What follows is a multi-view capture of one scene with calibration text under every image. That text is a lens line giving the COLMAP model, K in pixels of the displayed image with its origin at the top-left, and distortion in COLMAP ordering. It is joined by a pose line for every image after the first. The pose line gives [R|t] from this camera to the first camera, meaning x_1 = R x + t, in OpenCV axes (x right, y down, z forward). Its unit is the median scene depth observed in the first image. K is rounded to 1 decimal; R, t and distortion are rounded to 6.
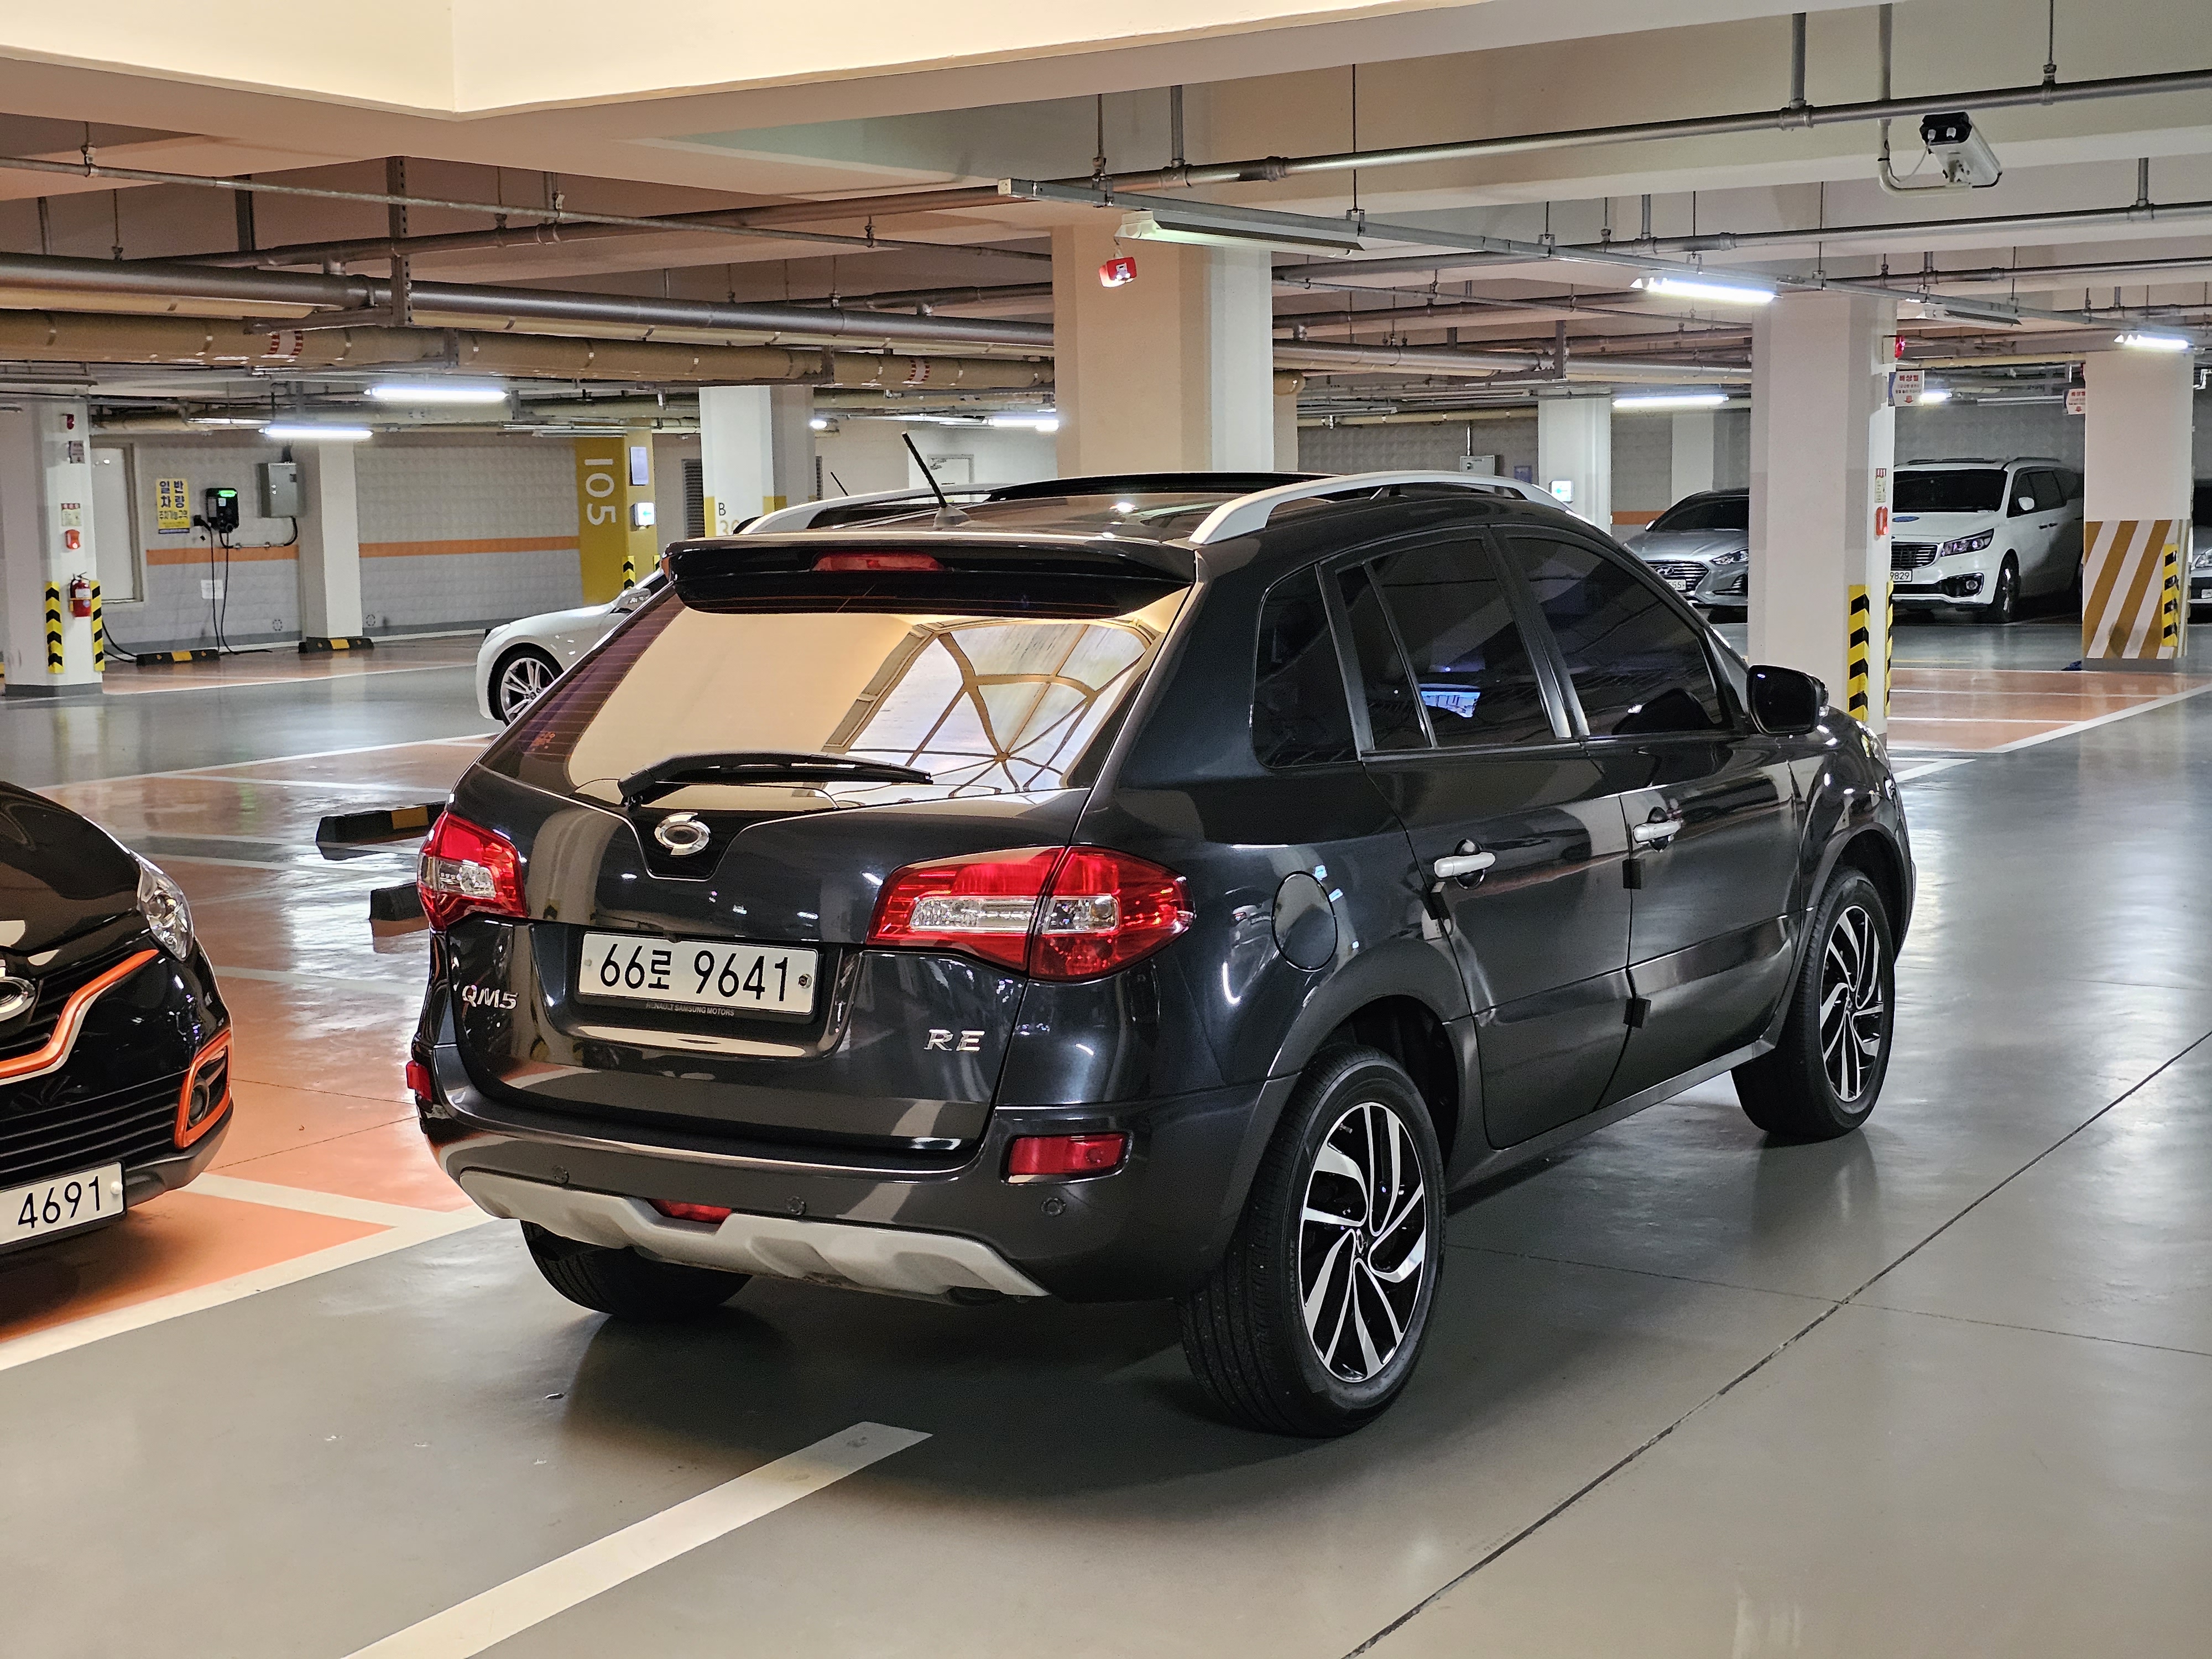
lens RADIAL K [[2973.0, 0, 1088.6], [0, 2973.0, 834.5], [0, 0, 1]] dist [0.158248, -0.536287]
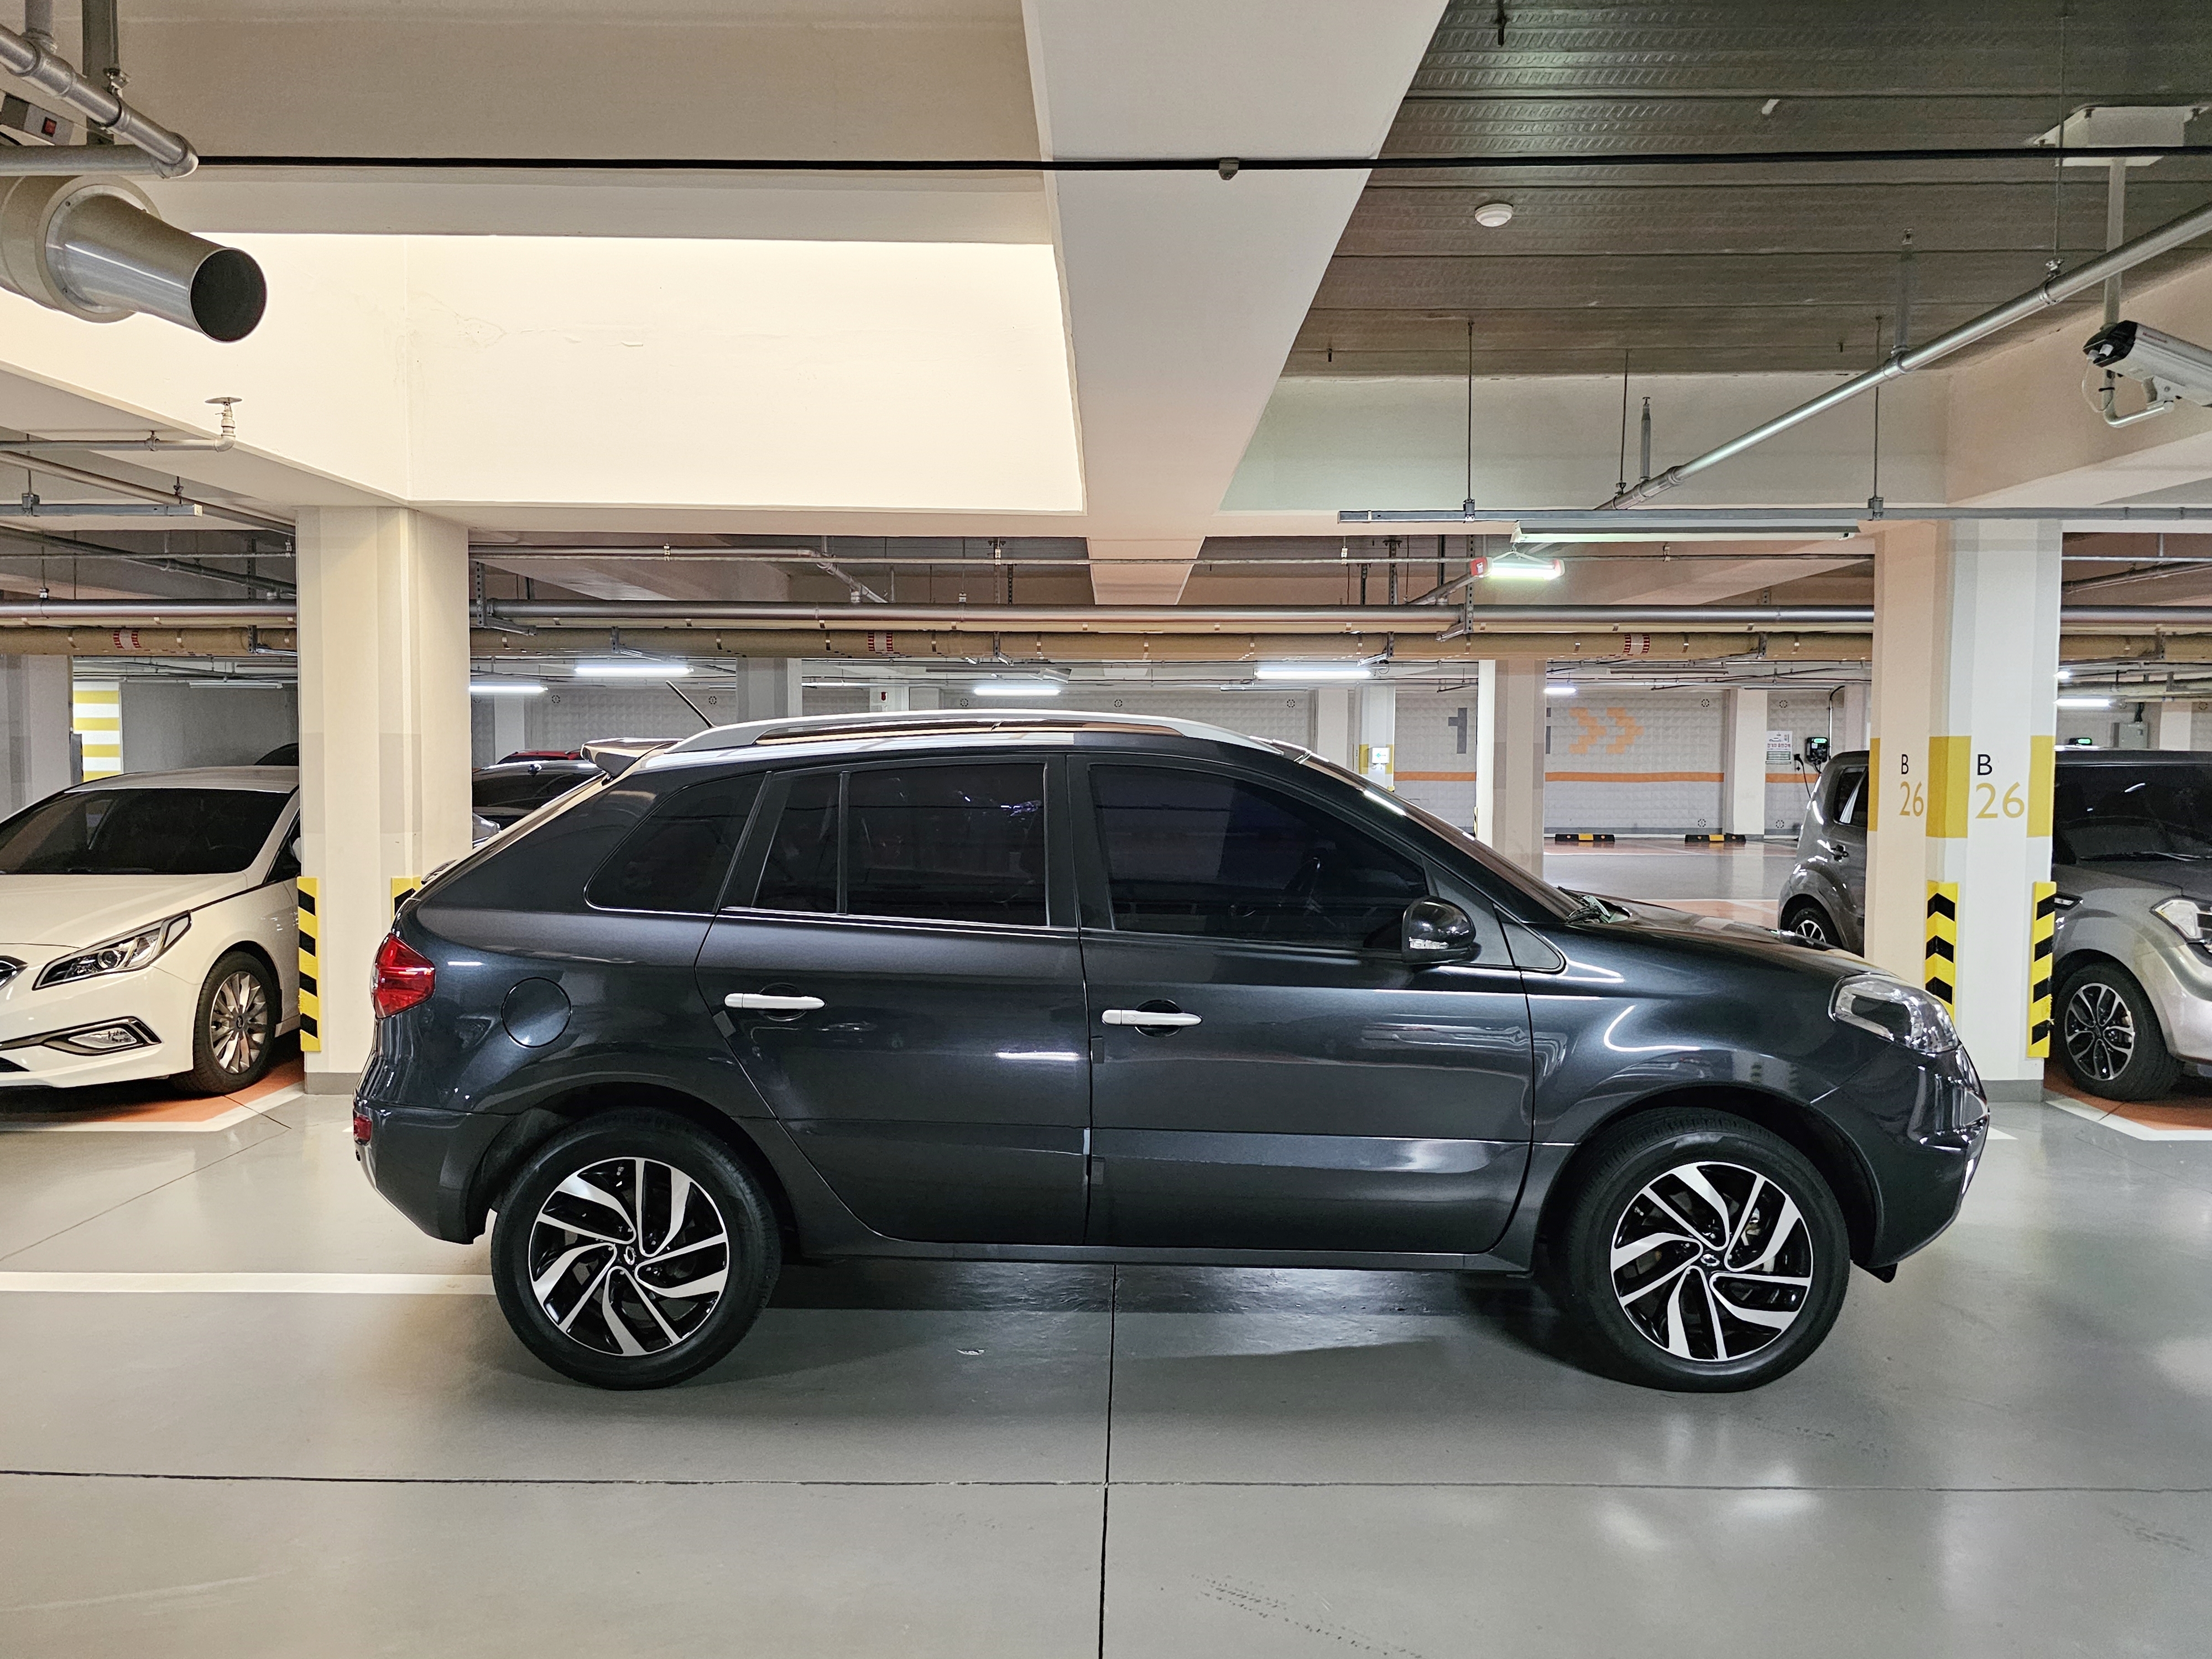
lens RADIAL K [[1514.5, 0, 1080.7], [0, 1514.5, 831.1], [0, 0, 1]] dist [0.042473, 0.000092]
pose [[0.526320, 0.067813, -0.847578, 0.660754], [-0.112632, 0.993591, 0.009555, -0.076187], [0.842794, 0.090435, 0.530584, 0.650589]]
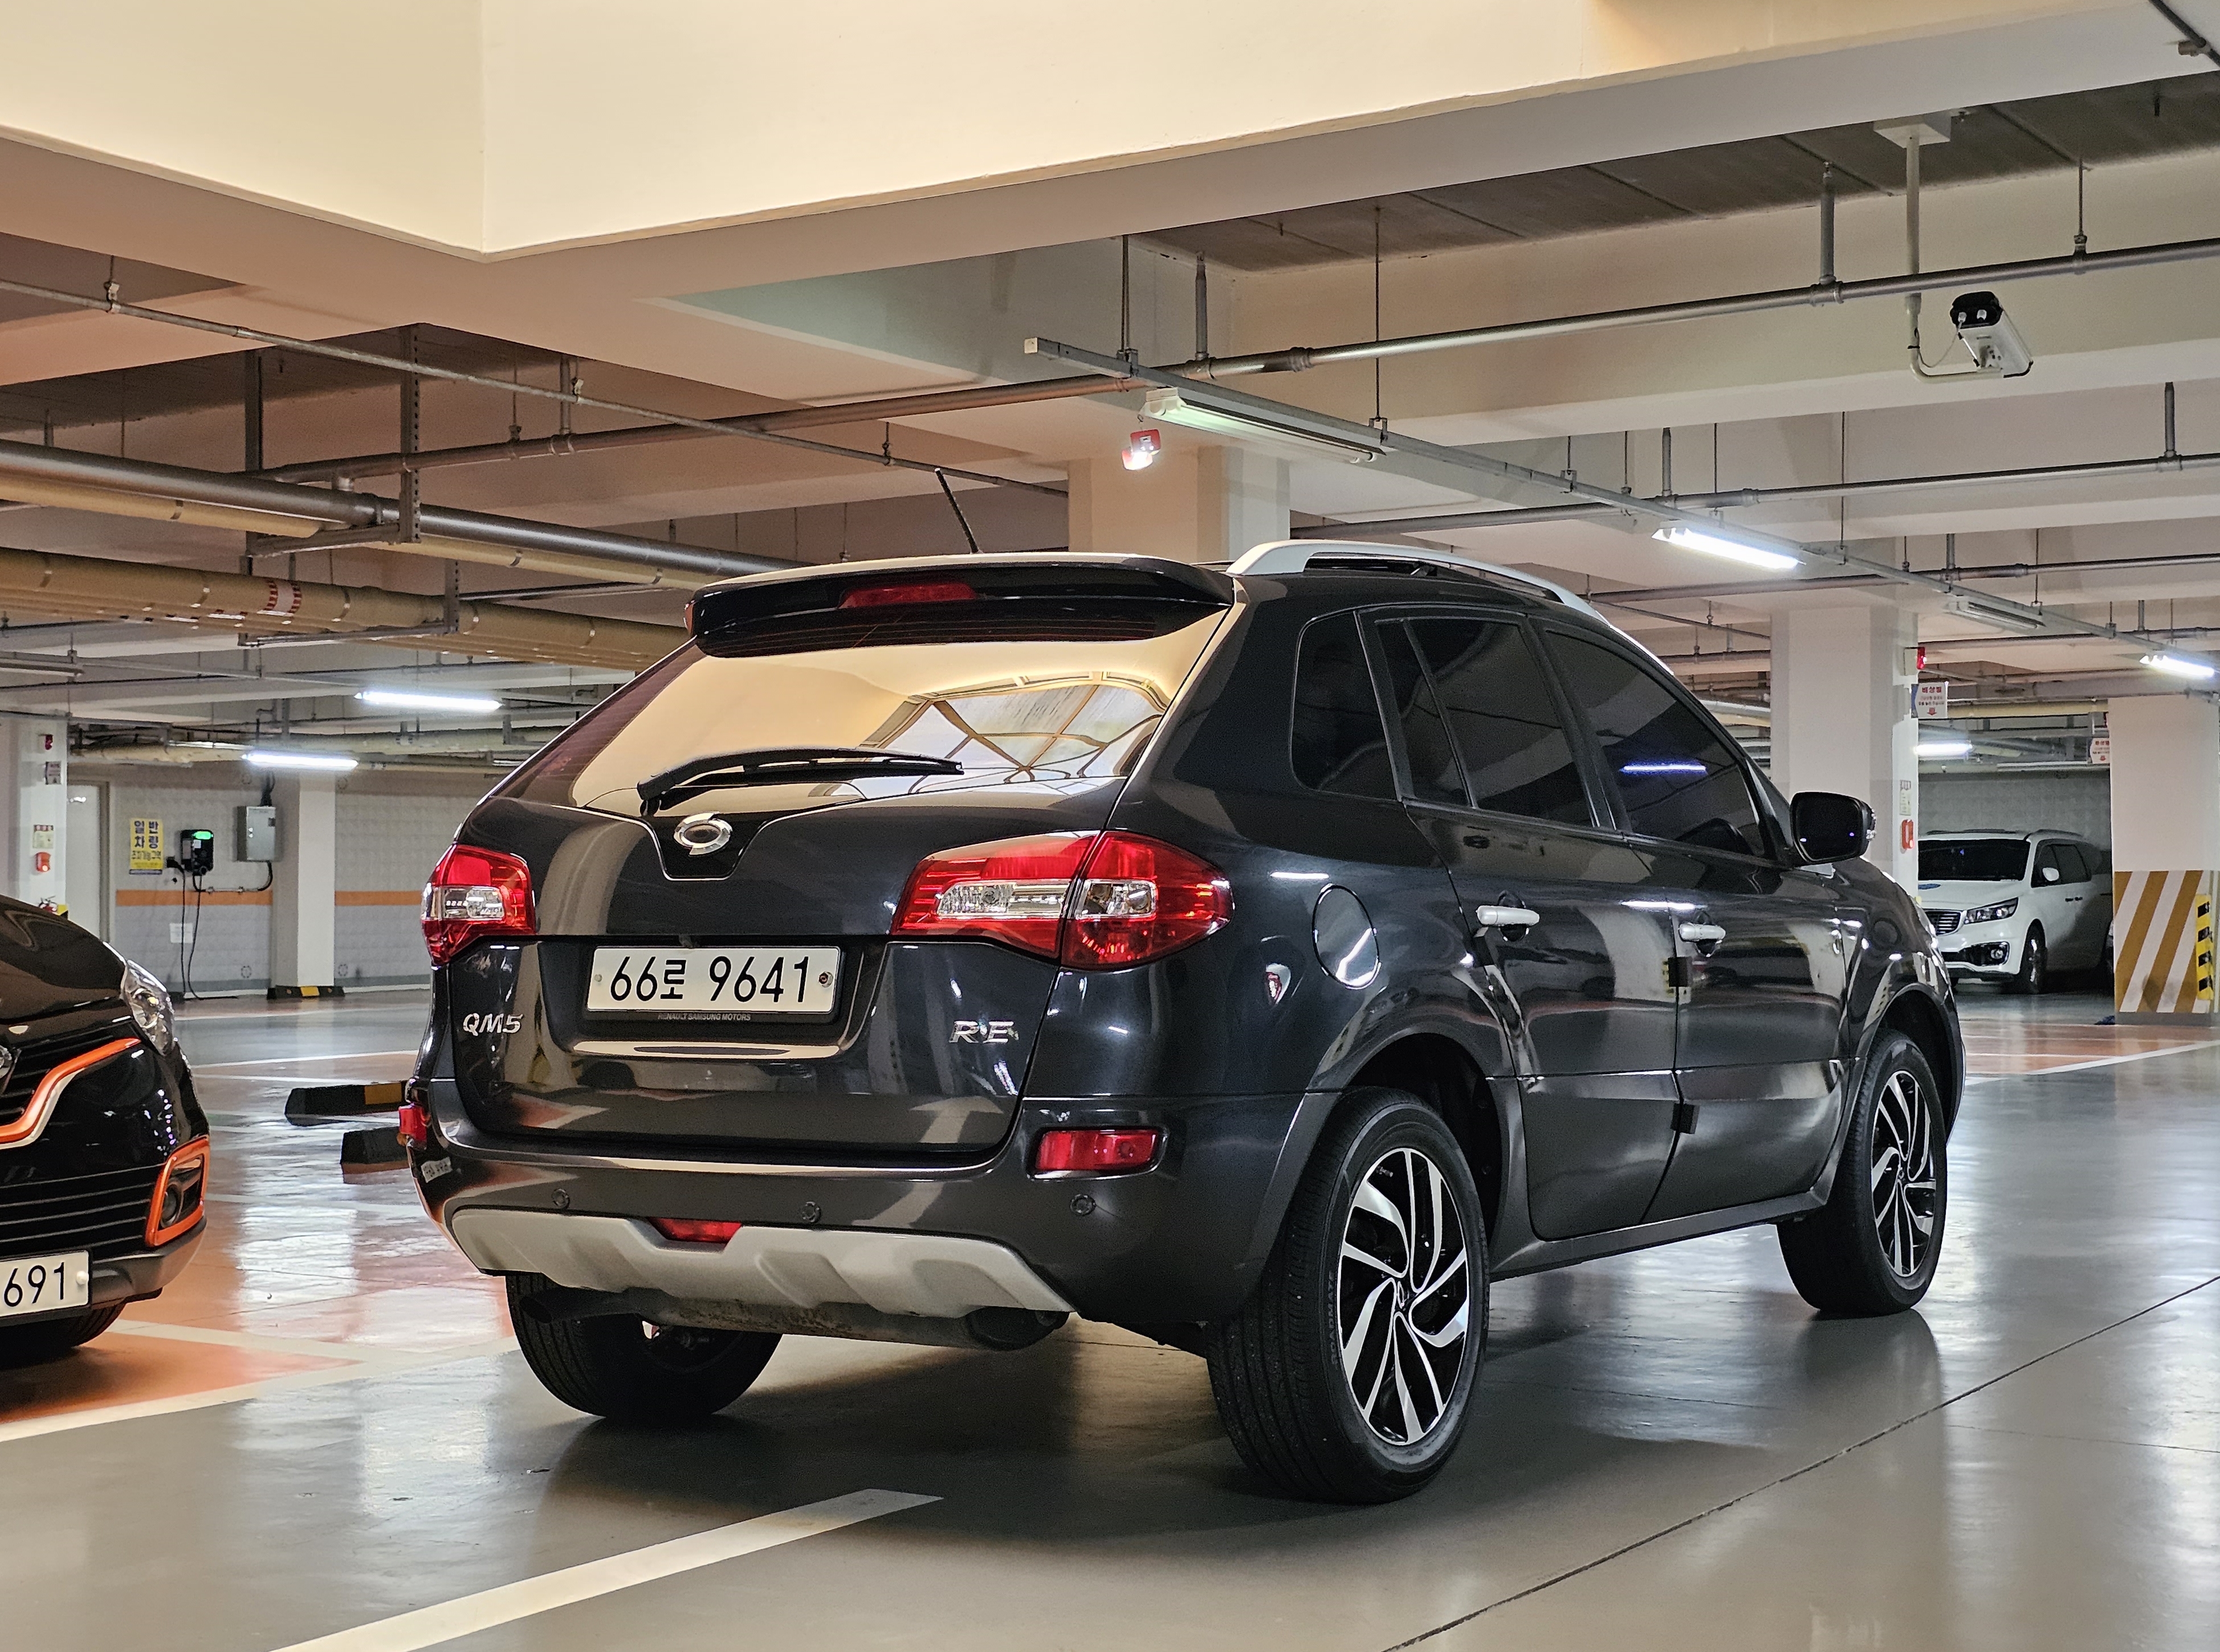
lens RADIAL K [[3077.5, 0, 1086.9], [0, 3077.5, 819.9], [0, 0, 1]] dist [0.167897, -0.607885]
pose [[0.999856, 0.016871, 0.001624, -0.010466], [-0.016465, 0.989551, -0.143242, 0.107567], [-0.004024, 0.143195, 0.989686, 0.006675]]
